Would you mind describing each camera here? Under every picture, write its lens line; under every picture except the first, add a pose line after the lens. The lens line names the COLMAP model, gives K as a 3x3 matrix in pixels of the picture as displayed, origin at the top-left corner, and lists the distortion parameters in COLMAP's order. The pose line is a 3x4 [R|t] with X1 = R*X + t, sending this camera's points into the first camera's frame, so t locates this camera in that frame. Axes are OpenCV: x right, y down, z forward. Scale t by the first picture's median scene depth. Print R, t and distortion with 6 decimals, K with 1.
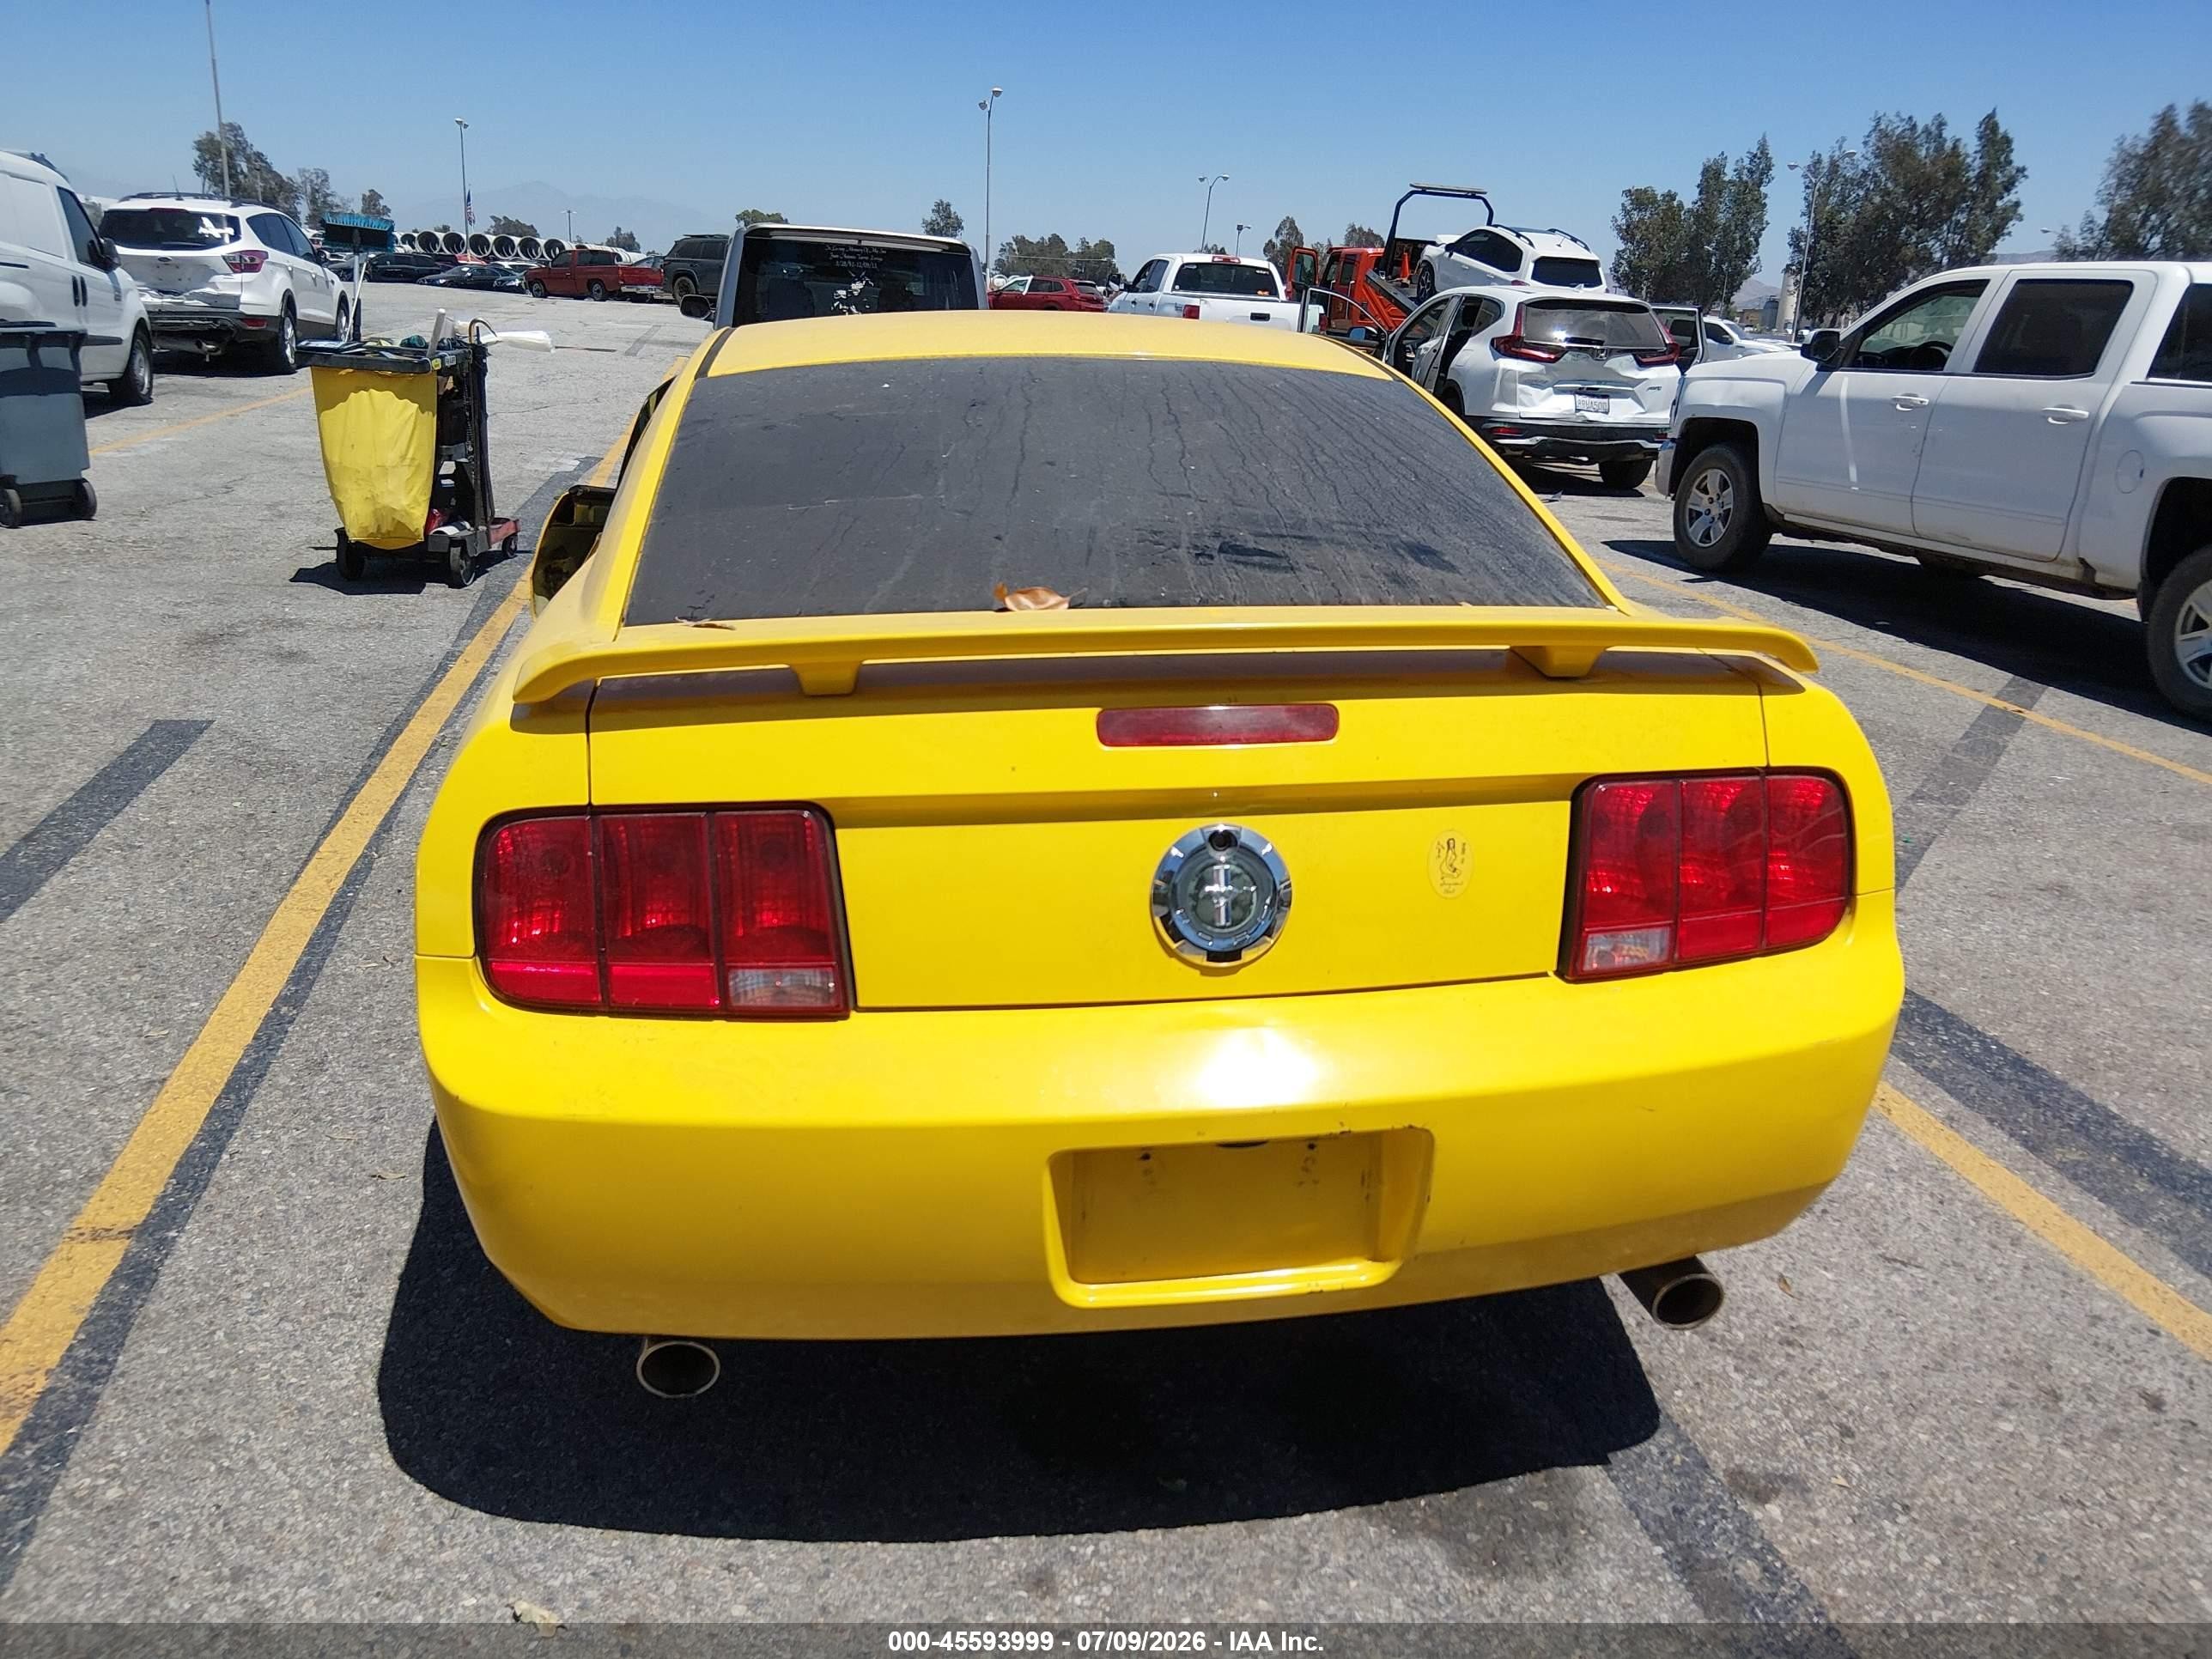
lens RADIAL K [[1682.8, 0, 1134.8], [0, 1682.8, 827.8], [0, 0, 1]] dist [0.024507, -0.072434]
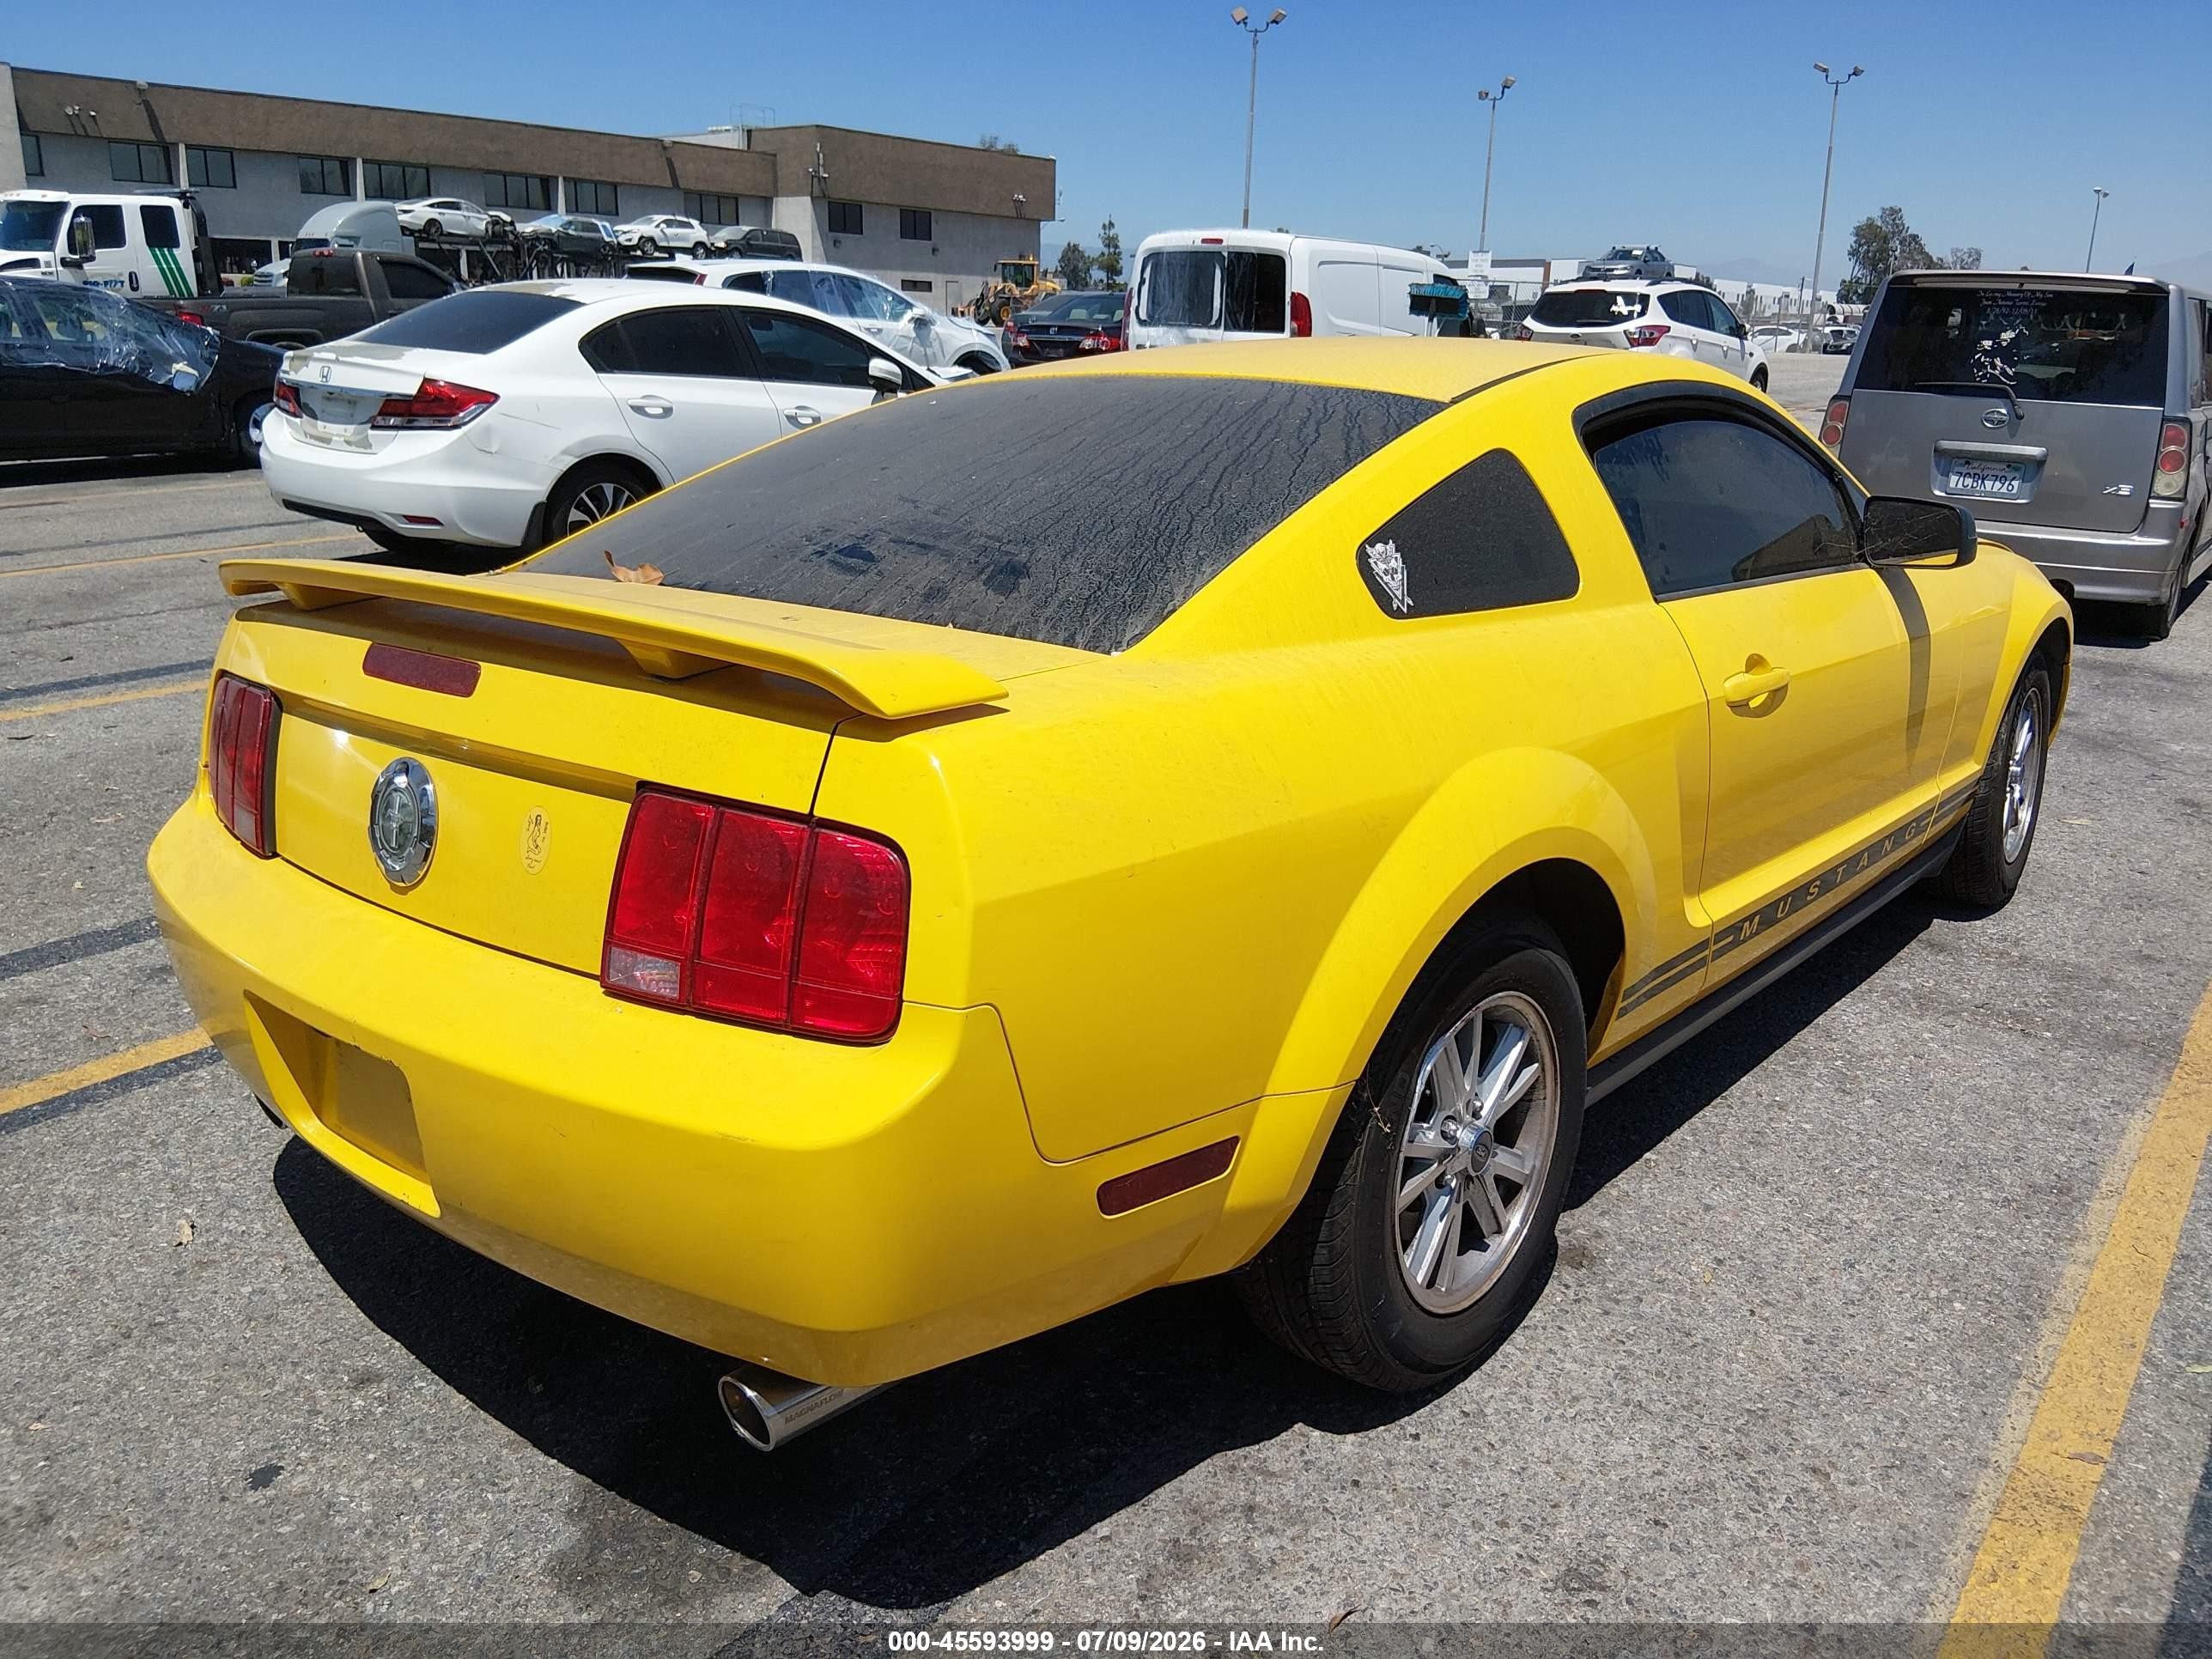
lens RADIAL K [[1682.8, 0, 1134.8], [0, 1682.8, 827.8], [0, 0, 1]] dist [0.024507, -0.072434]
pose [[0.650891, 0.179100, -0.737743, 1.099384], [-0.210167, 0.976303, 0.051590, -0.106504], [0.729500, 0.121470, 0.673108, 0.549948]]
